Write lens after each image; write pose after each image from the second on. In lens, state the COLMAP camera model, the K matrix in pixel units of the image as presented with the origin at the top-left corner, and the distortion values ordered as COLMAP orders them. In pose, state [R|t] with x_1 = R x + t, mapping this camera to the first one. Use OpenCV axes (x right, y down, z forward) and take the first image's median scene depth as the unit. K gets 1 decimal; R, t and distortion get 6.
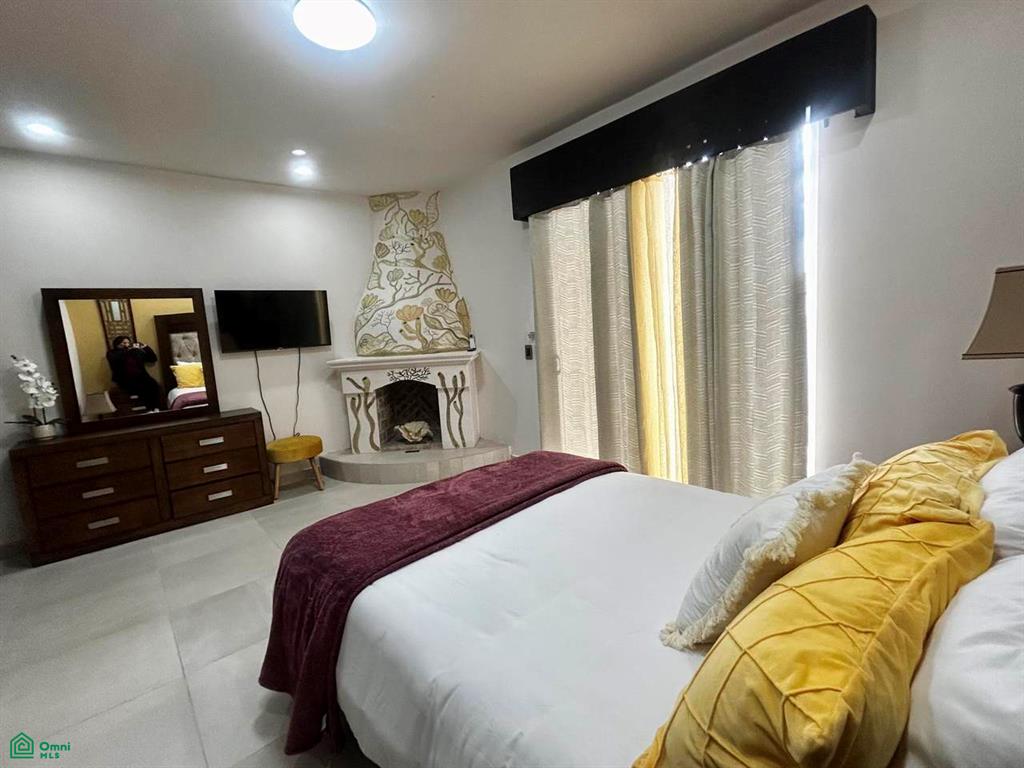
lens RADIAL K [[453.4, 0, 512.0], [0, 453.4, 384.0], [0, 0, 1]] dist [0.000927, -0.000016]
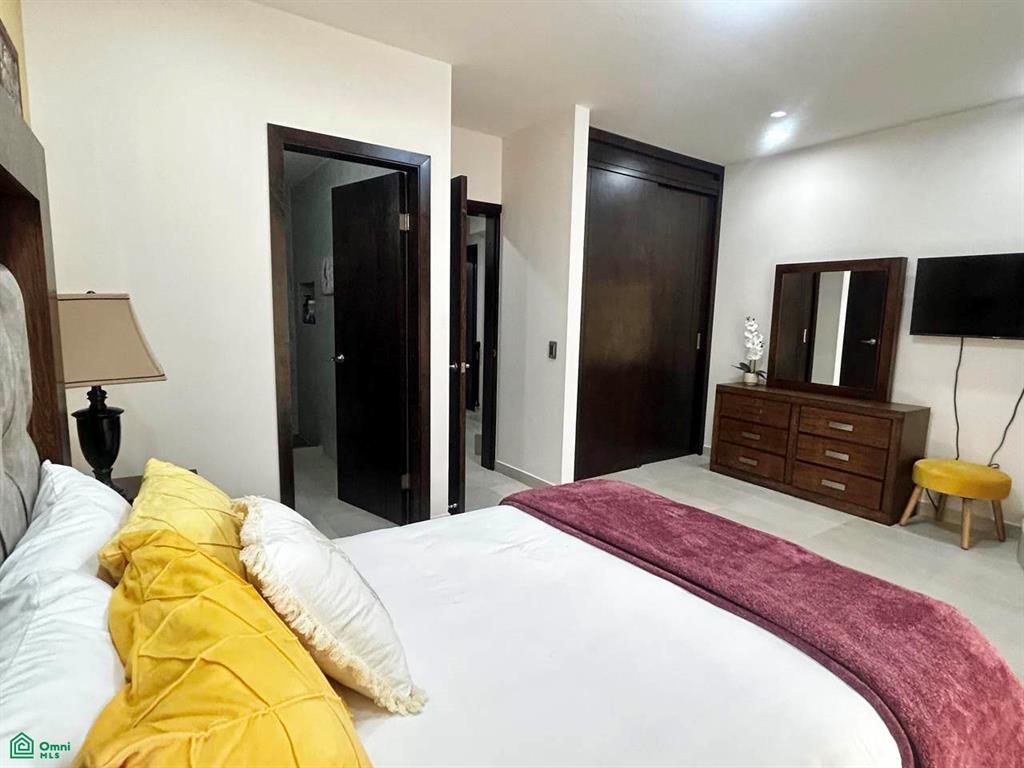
lens RADIAL K [[508.8, 0, 512.0], [0, 508.8, 384.0], [0, 0, 1]] dist [-0.003717, -0.000278]
pose [[-0.105593, 0.201686, -0.973742, 0.405561], [-0.146721, 0.965339, 0.215857, -0.083102], [0.983526, 0.165661, -0.072342, 0.407451]]
